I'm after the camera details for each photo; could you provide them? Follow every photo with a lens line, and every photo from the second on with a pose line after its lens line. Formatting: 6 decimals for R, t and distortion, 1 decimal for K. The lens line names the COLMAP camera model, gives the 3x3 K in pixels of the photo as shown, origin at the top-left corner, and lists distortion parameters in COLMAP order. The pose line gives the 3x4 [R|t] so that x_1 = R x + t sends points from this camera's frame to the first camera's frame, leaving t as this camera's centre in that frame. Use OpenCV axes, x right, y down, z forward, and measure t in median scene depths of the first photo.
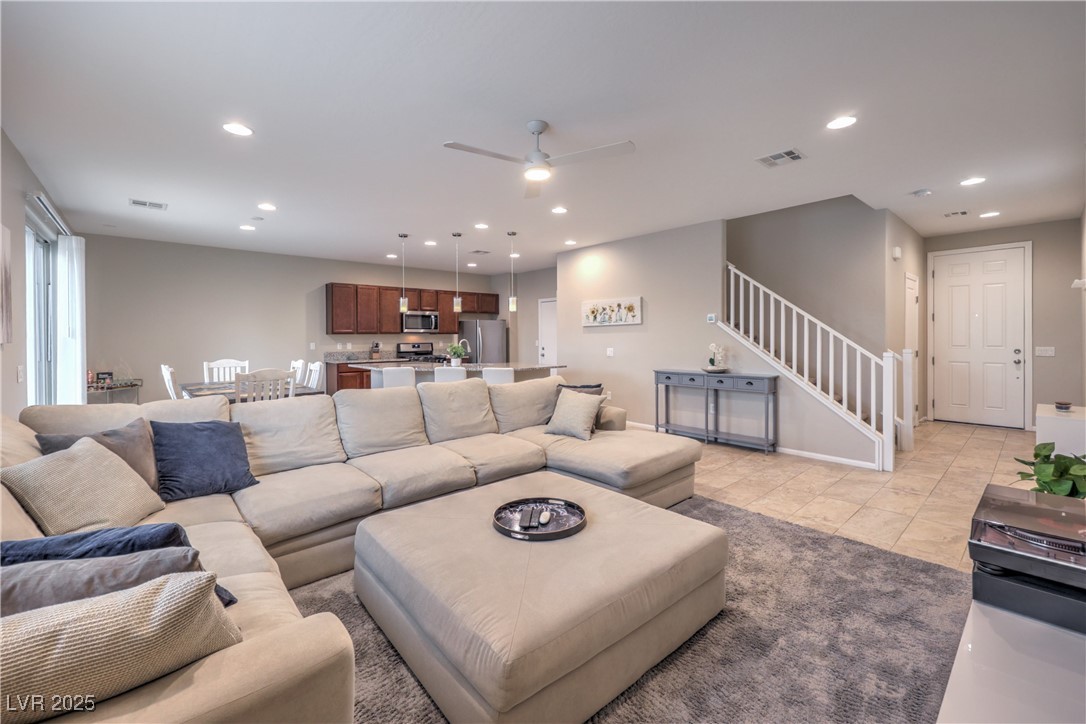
lens RADIAL K [[439.4, 0, 539.0], [0, 439.4, 338.9], [0, 0, 1]] dist [-0.000529, -0.000542]
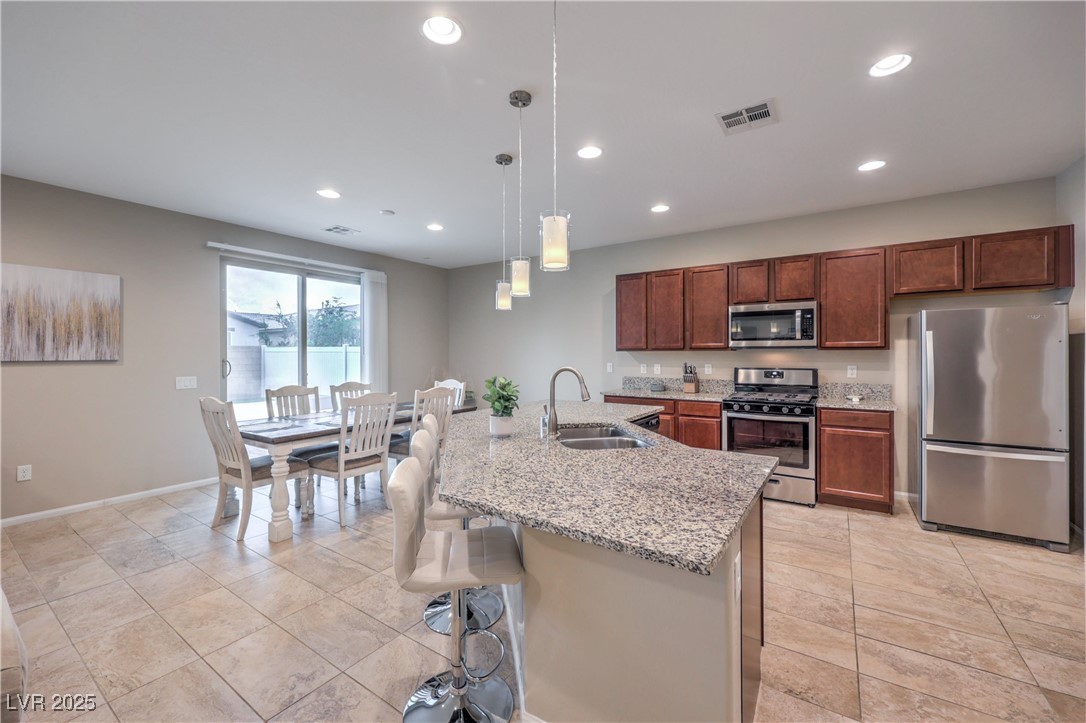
lens RADIAL K [[439.4, 0, 546.5], [0, 439.4, 348.5], [0, 0, 1]] dist [-0.000529, -0.000542]
pose [[0.254803, -0.006512, -0.966971, 0.194155], [-0.004915, 0.999956, -0.008029, -0.010791], [0.966981, 0.006798, 0.254759, 0.893294]]
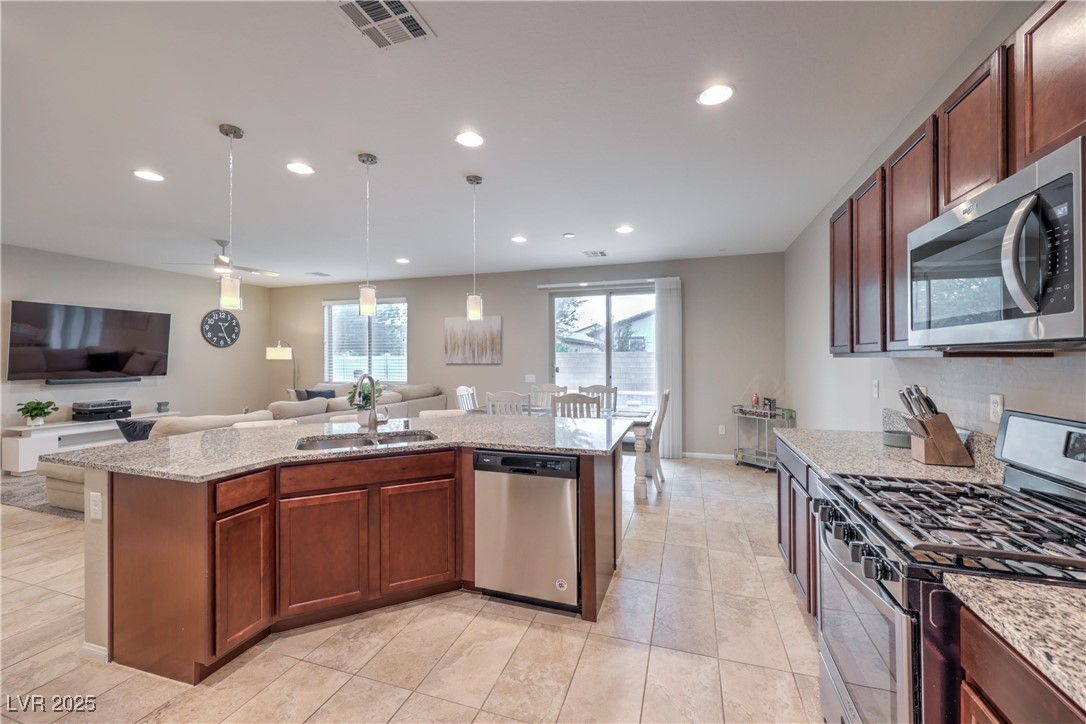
lens RADIAL K [[439.4, 0, 538.7], [0, 439.4, 356.6], [0, 0, 1]] dist [-0.000529, -0.000542]
pose [[-0.868860, 0.004444, -0.495037, -0.110057], [0.003170, 0.999989, 0.003413, -0.017265], [0.495047, 0.001396, -0.868865, 1.477308]]
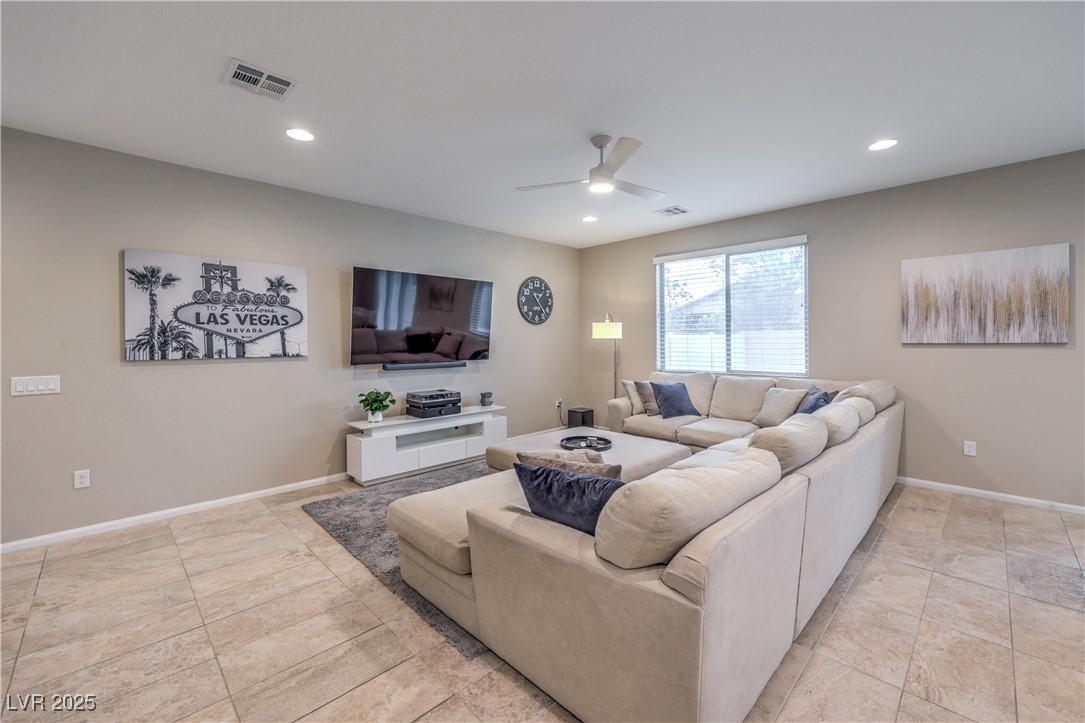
lens RADIAL K [[438.9, 0, 542.7], [0, 438.9, 345.1], [0, 0, 1]] dist [-0.000529, -0.000542]
pose [[-0.998284, 0.013937, -0.056867, 0.093787], [0.013077, 0.999795, 0.015476, -0.010307], [0.057071, 0.014706, -0.998262, 0.952350]]
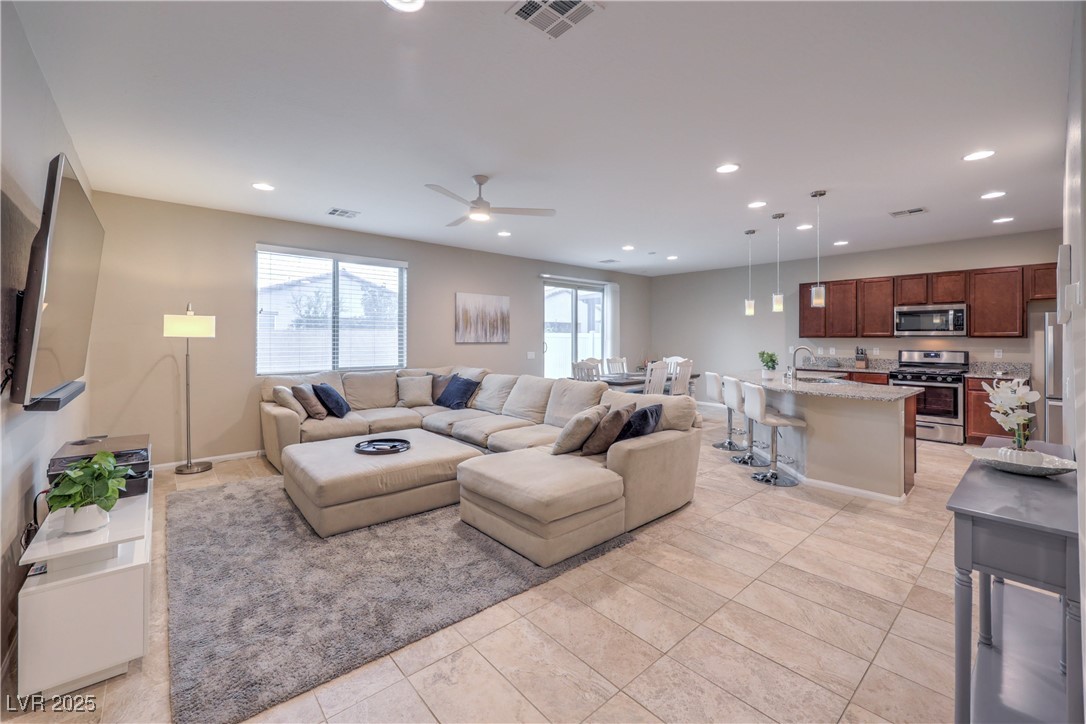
lens RADIAL K [[439.4, 0, 546.2], [0, 439.4, 333.4], [0, 0, 1]] dist [-0.000529, -0.000542]
pose [[-0.009319, -0.004854, -0.999945, 0.604731], [-0.007611, 0.999960, -0.004783, -0.014280], [0.999928, 0.007566, -0.009355, 0.564830]]
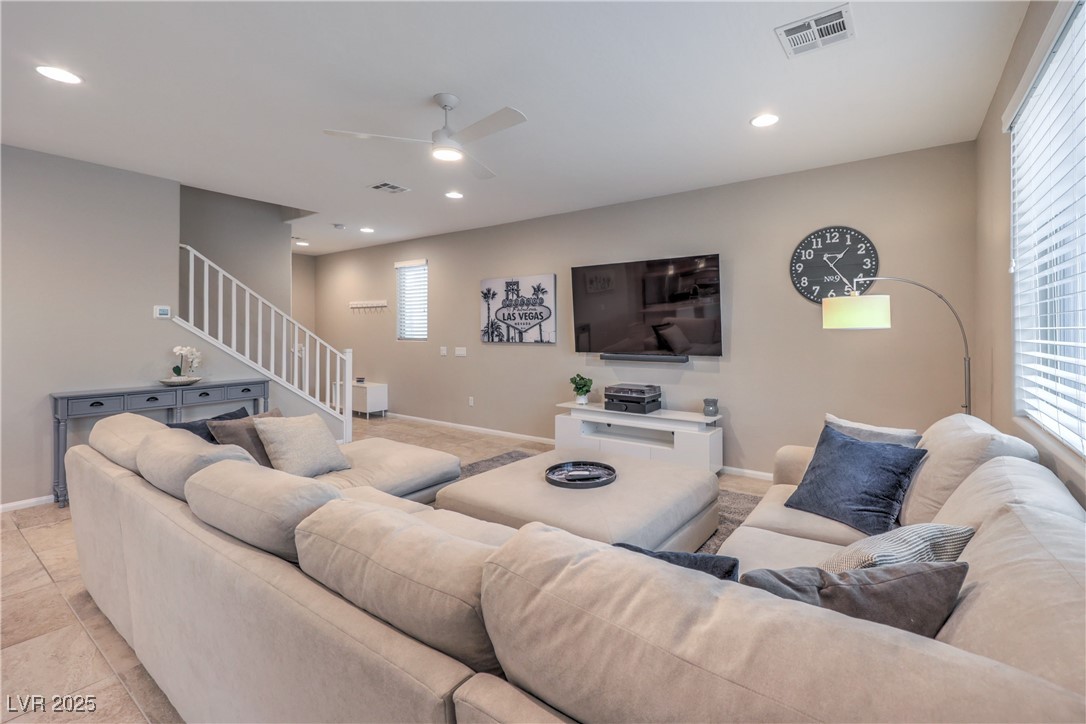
lens RADIAL K [[466.5, 0, 588.4], [0, 466.5, 332.2], [0, 0, 1]] dist [0.001519, -0.000883]
pose [[-0.264023, 0.006274, 0.964496, -0.465988], [0.006539, 0.999968, -0.004714, -0.004190], [-0.964494, 0.005062, -0.264055, 0.457733]]
